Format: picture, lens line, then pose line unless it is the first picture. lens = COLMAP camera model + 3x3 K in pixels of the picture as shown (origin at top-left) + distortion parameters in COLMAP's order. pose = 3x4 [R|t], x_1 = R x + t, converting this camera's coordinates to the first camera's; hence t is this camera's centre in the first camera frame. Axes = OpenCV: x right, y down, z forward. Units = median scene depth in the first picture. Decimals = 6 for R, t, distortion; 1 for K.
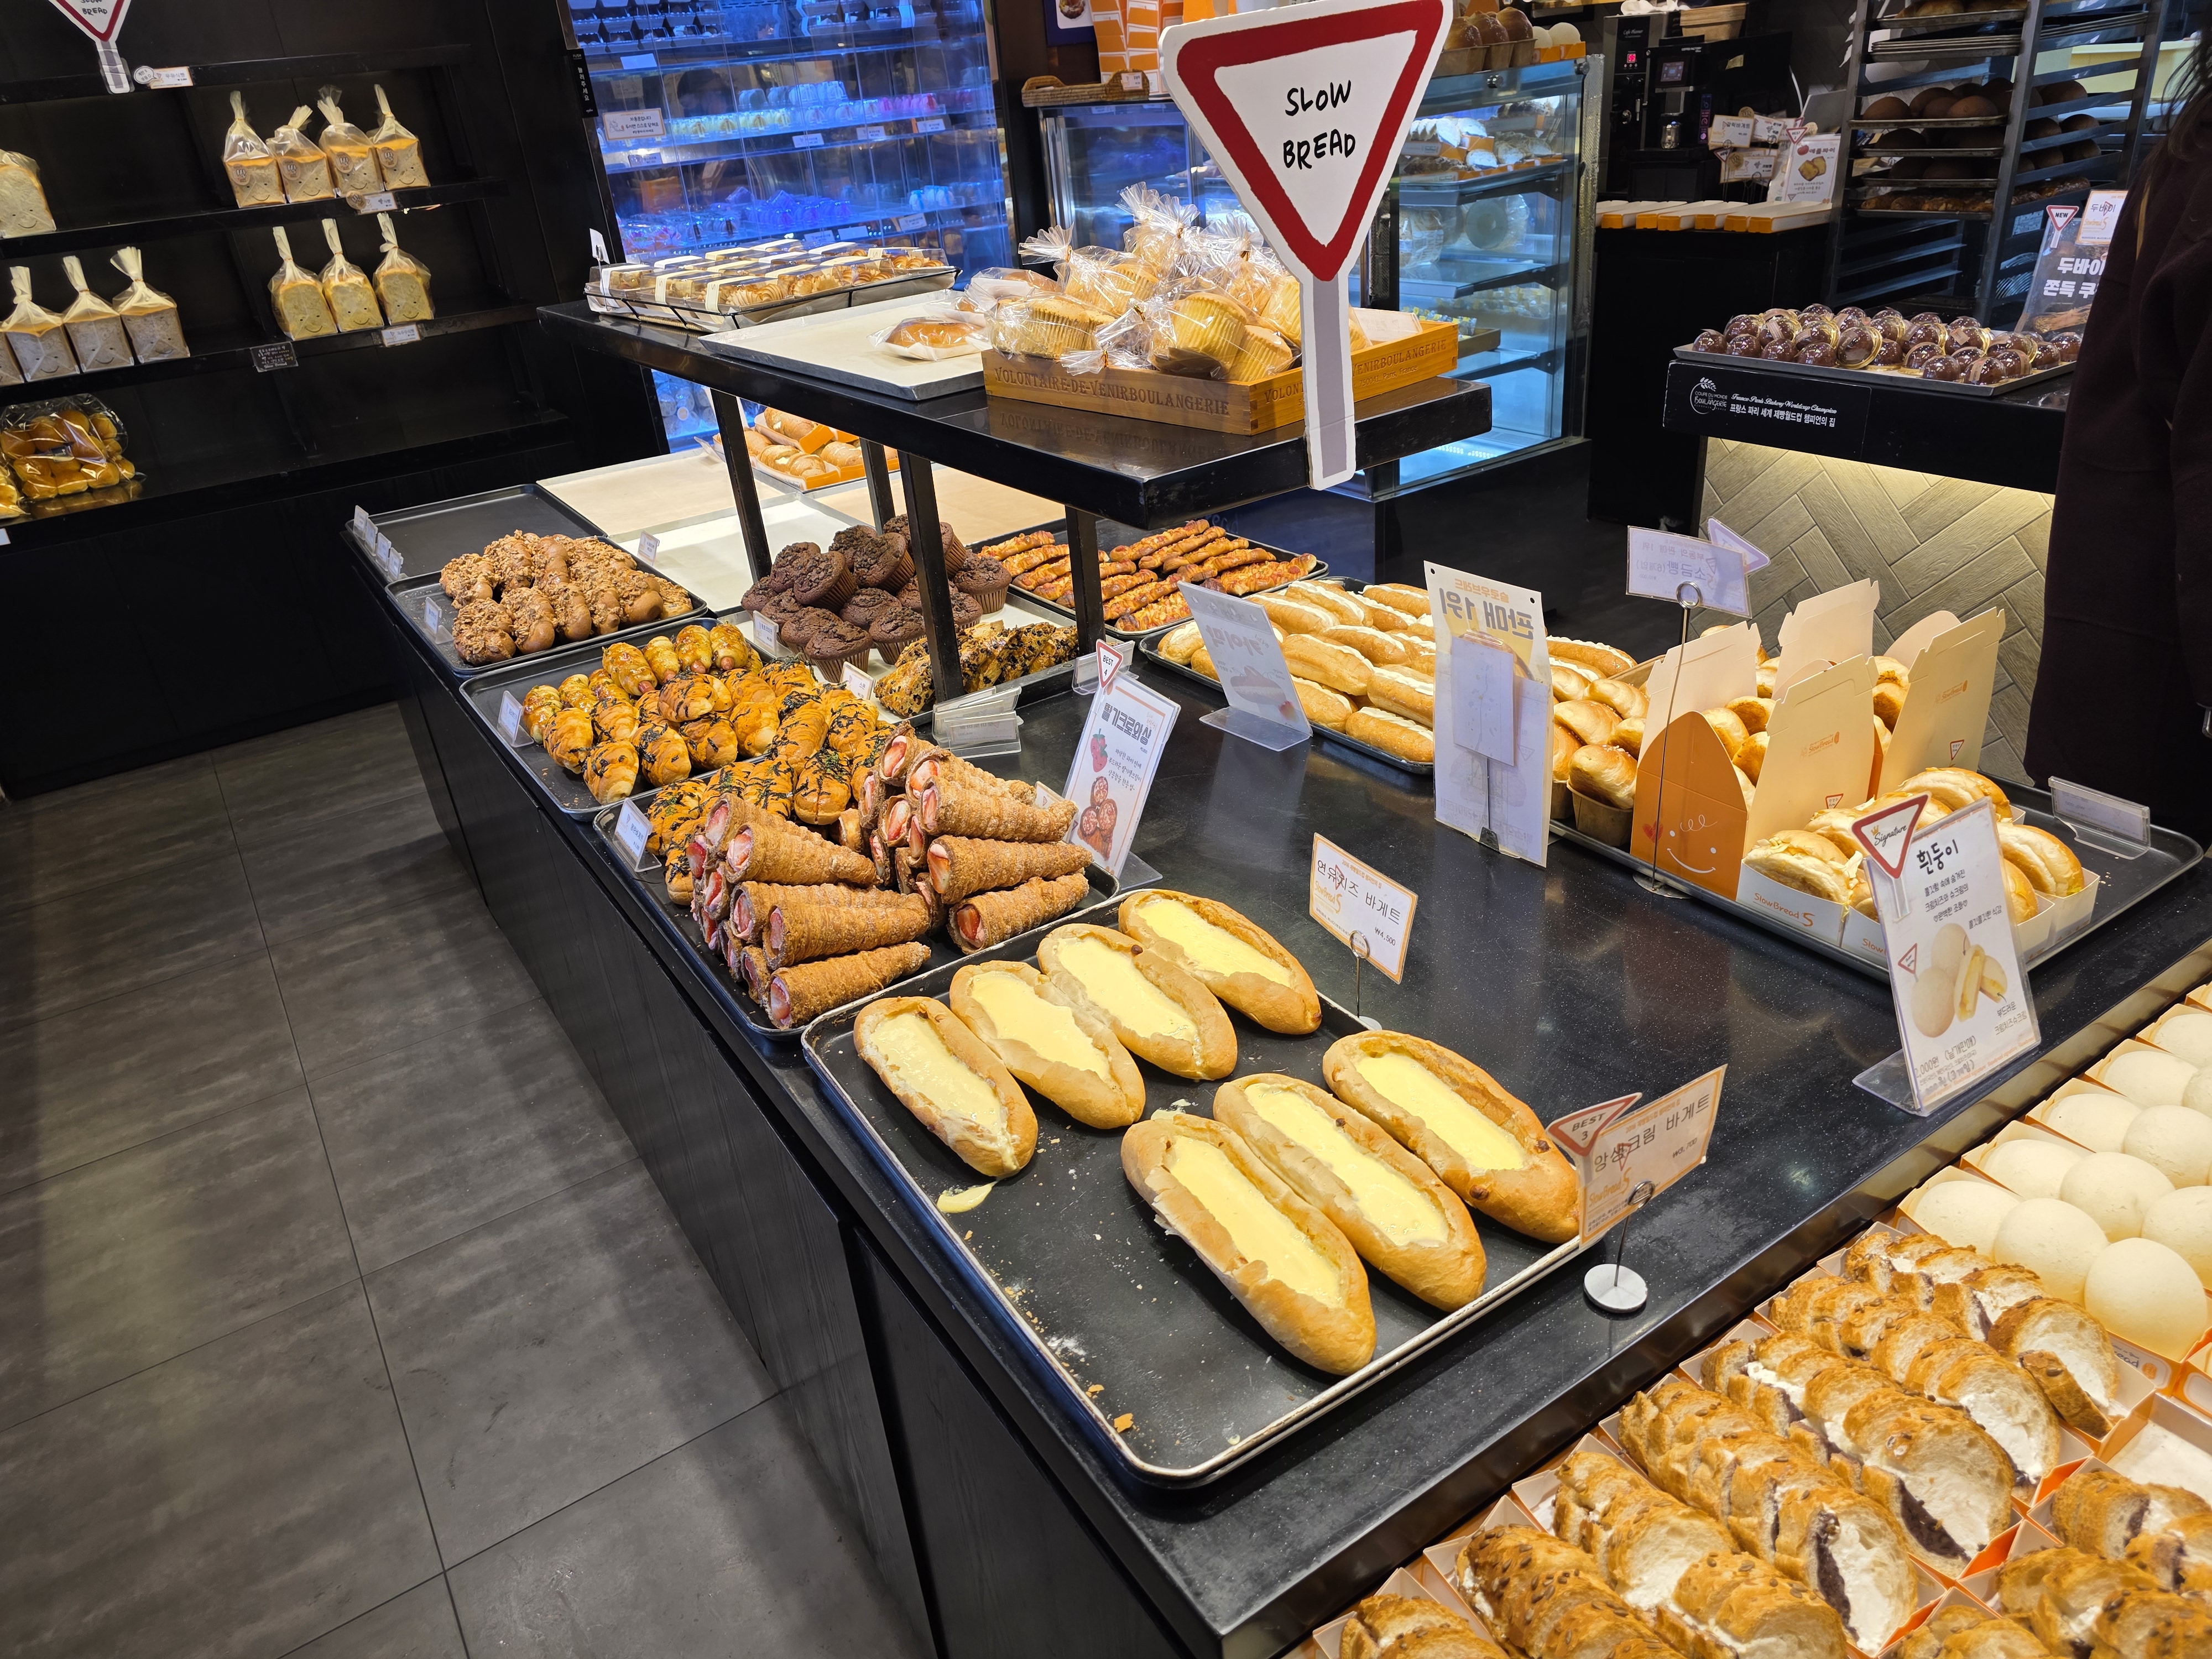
lens RADIAL K [[1485.3, 0, 1095.5], [0, 1485.3, 817.5], [0, 0, 1]] dist [0.039042, -0.040383]
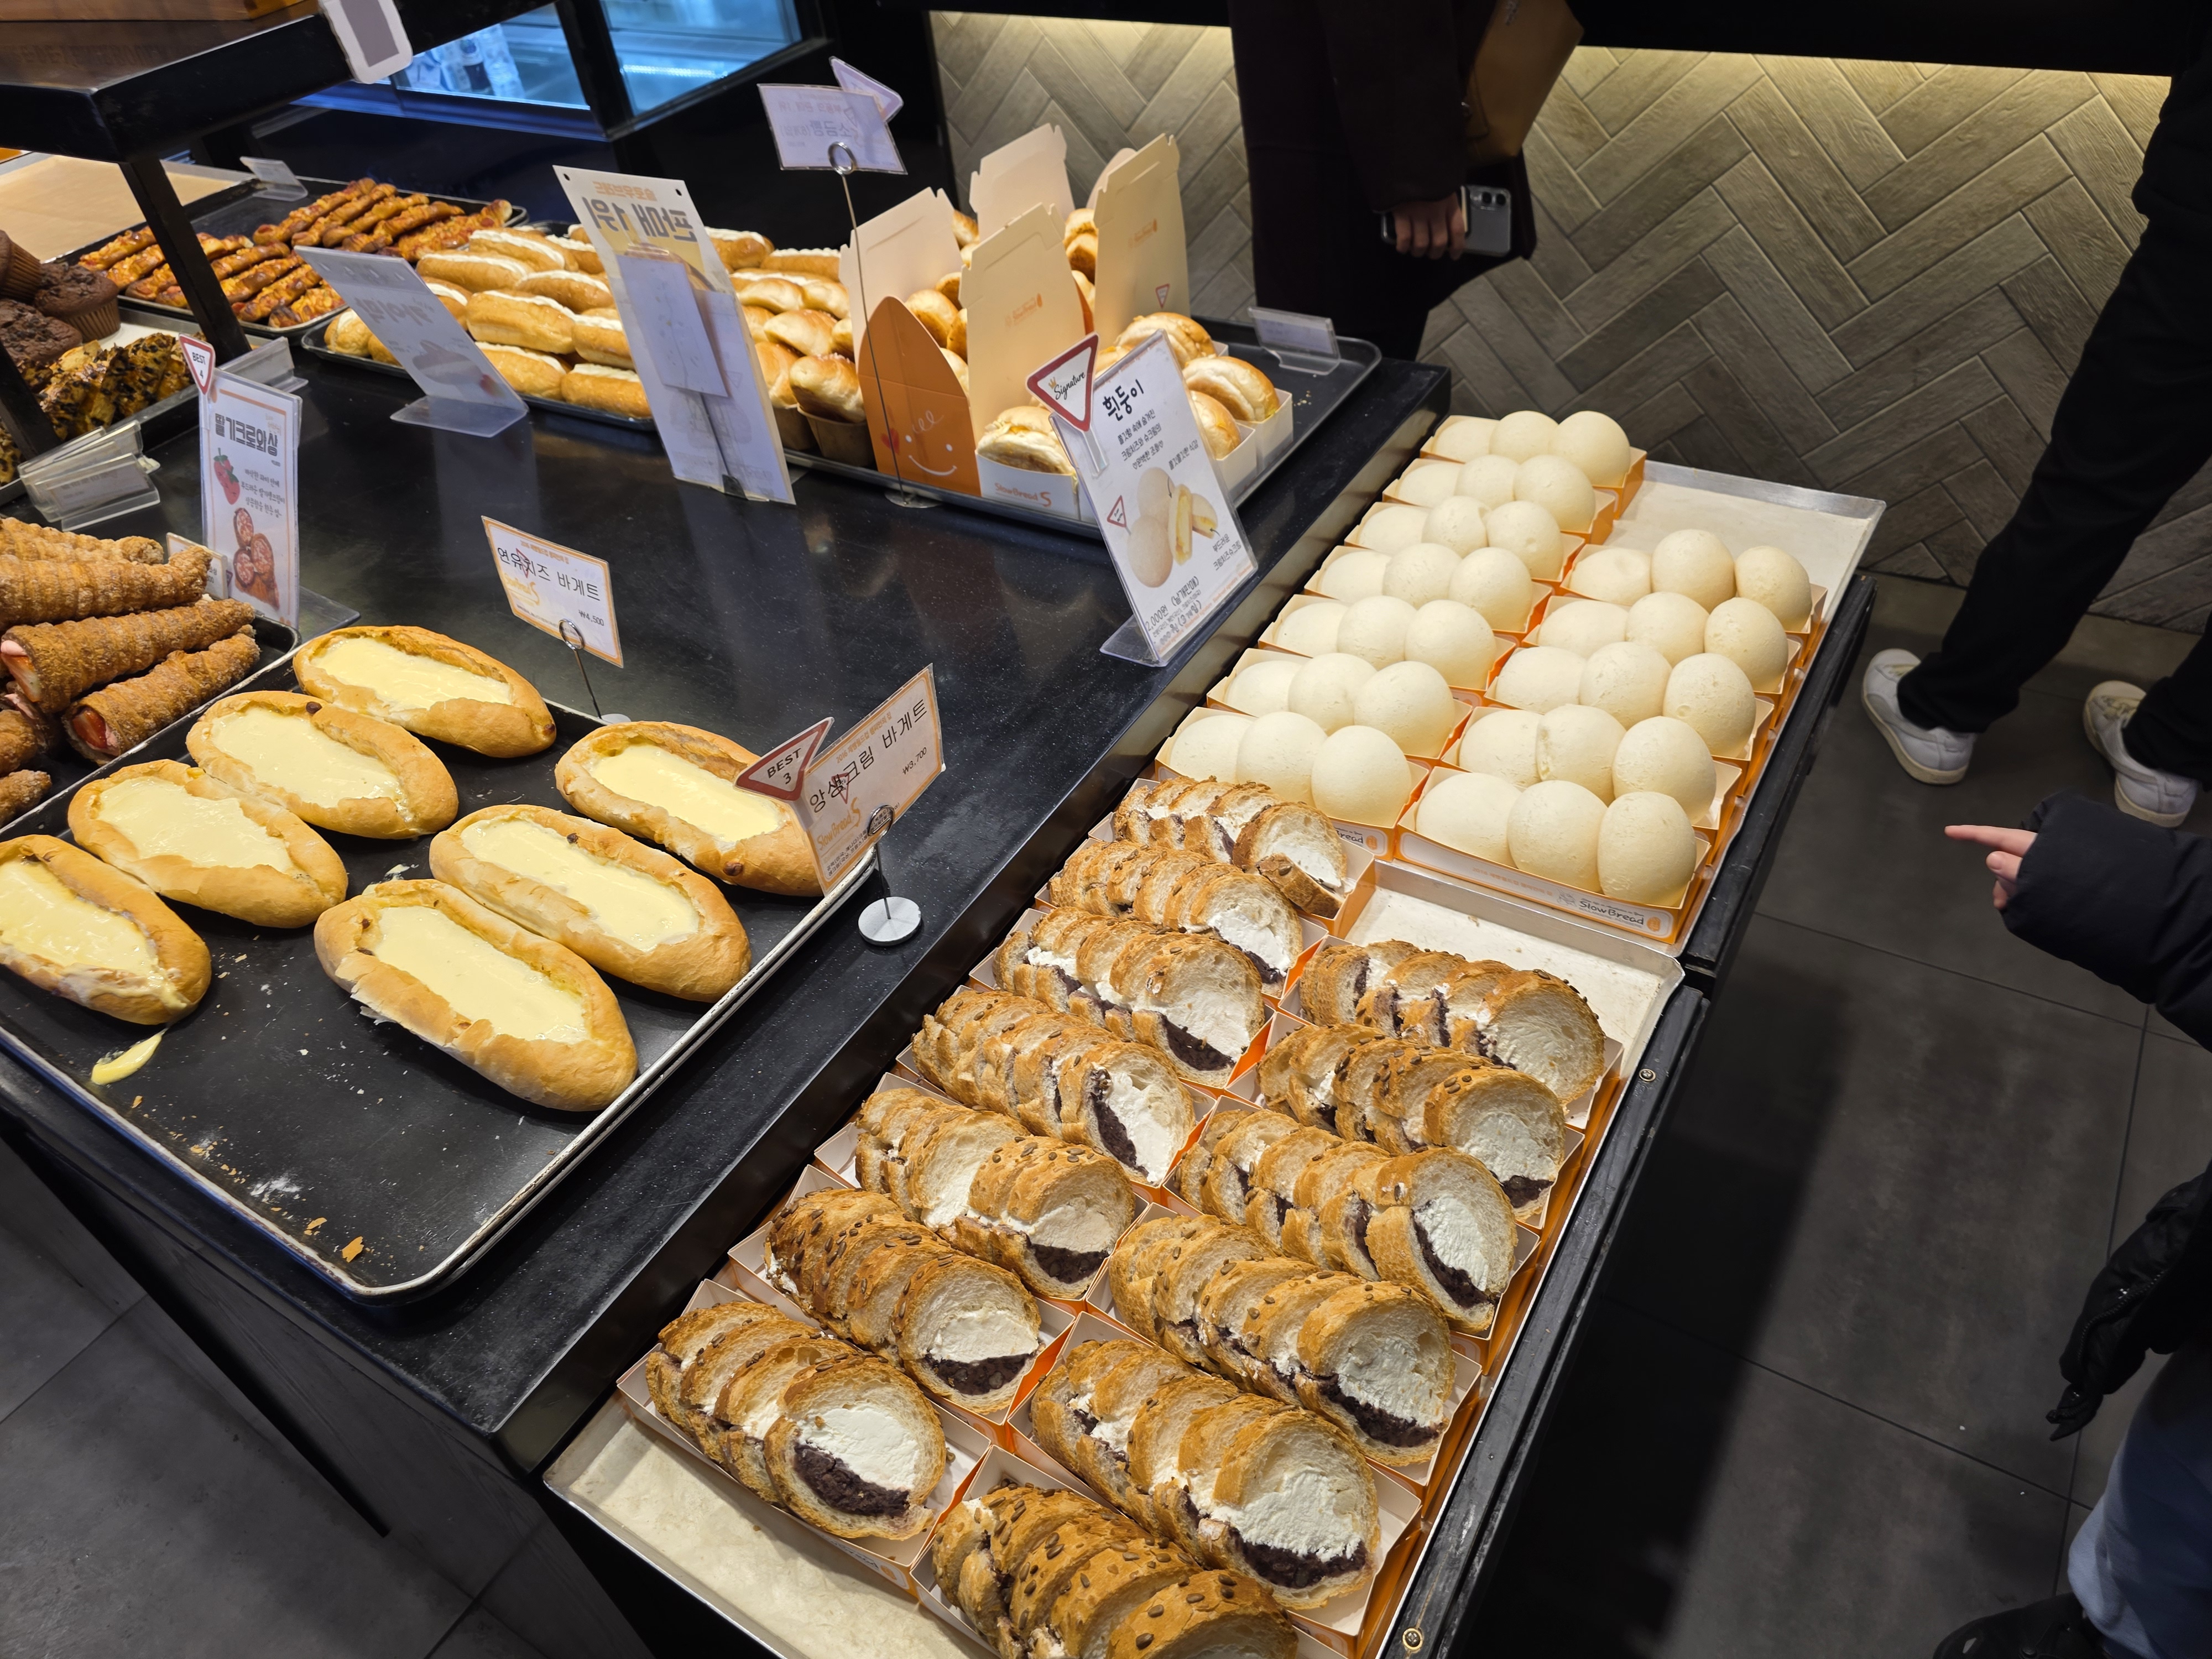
lens RADIAL K [[1485.3, 0, 1108.1], [0, 1485.3, 821.8], [0, 0, 1]] dist [0.039042, -0.040383]
pose [[0.902860, -0.282261, 0.324303, 0.156961], [0.209301, 0.947450, 0.241932, 0.046959], [-0.375549, -0.150554, 0.914492, 0.078923]]
